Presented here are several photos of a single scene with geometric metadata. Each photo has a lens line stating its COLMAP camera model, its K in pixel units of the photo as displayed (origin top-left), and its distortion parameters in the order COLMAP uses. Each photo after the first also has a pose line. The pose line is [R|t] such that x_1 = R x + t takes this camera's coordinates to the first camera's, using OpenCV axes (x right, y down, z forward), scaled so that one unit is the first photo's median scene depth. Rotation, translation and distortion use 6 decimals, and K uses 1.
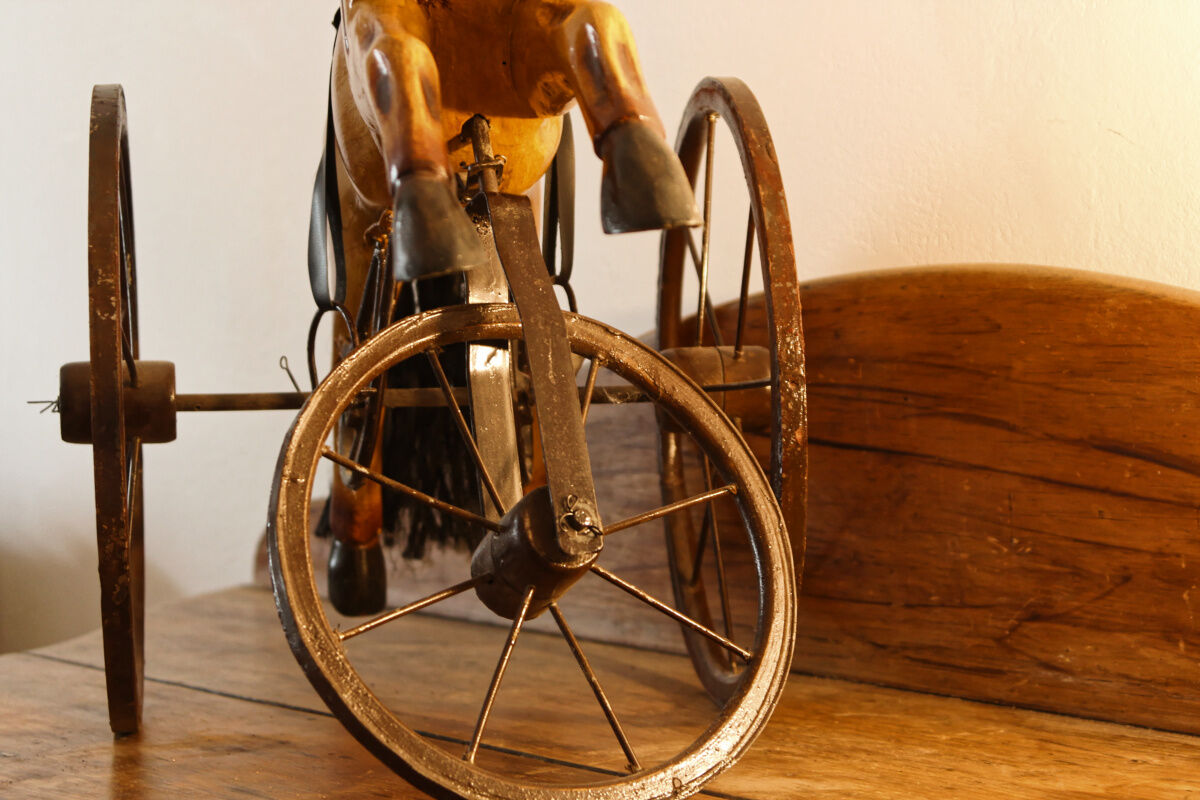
lens RADIAL K [[2987.8, 0, 600.2], [0, 2987.8, 397.8], [0, 0, 1]] dist [0.028736, 0.000000]
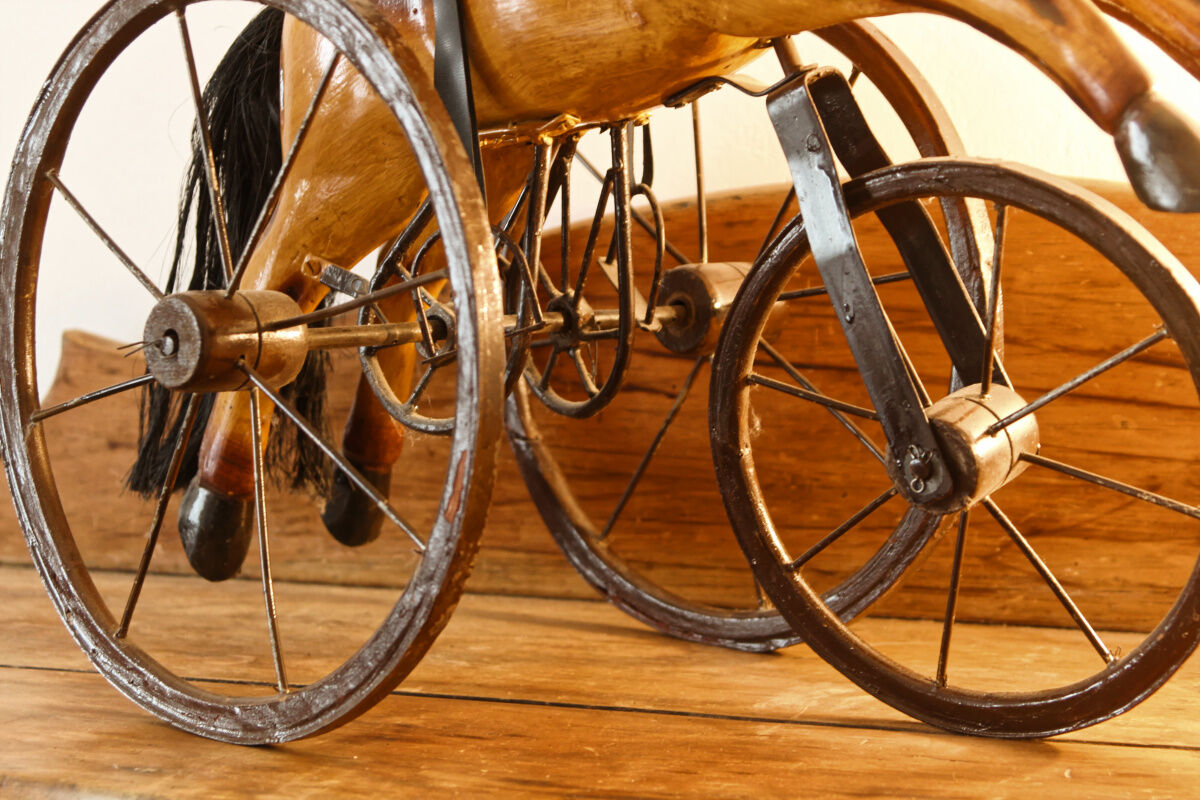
lens RADIAL K [[2987.8, 0, 601.9], [0, 2987.8, 399.6], [0, 0, 1]] dist [0.028736, 0.000000]
pose [[0.872195, -0.033485, 0.488011, -0.465338], [0.020525, 0.999281, 0.031882, -0.004695], [-0.488728, -0.017790, 0.872255, 0.214093]]
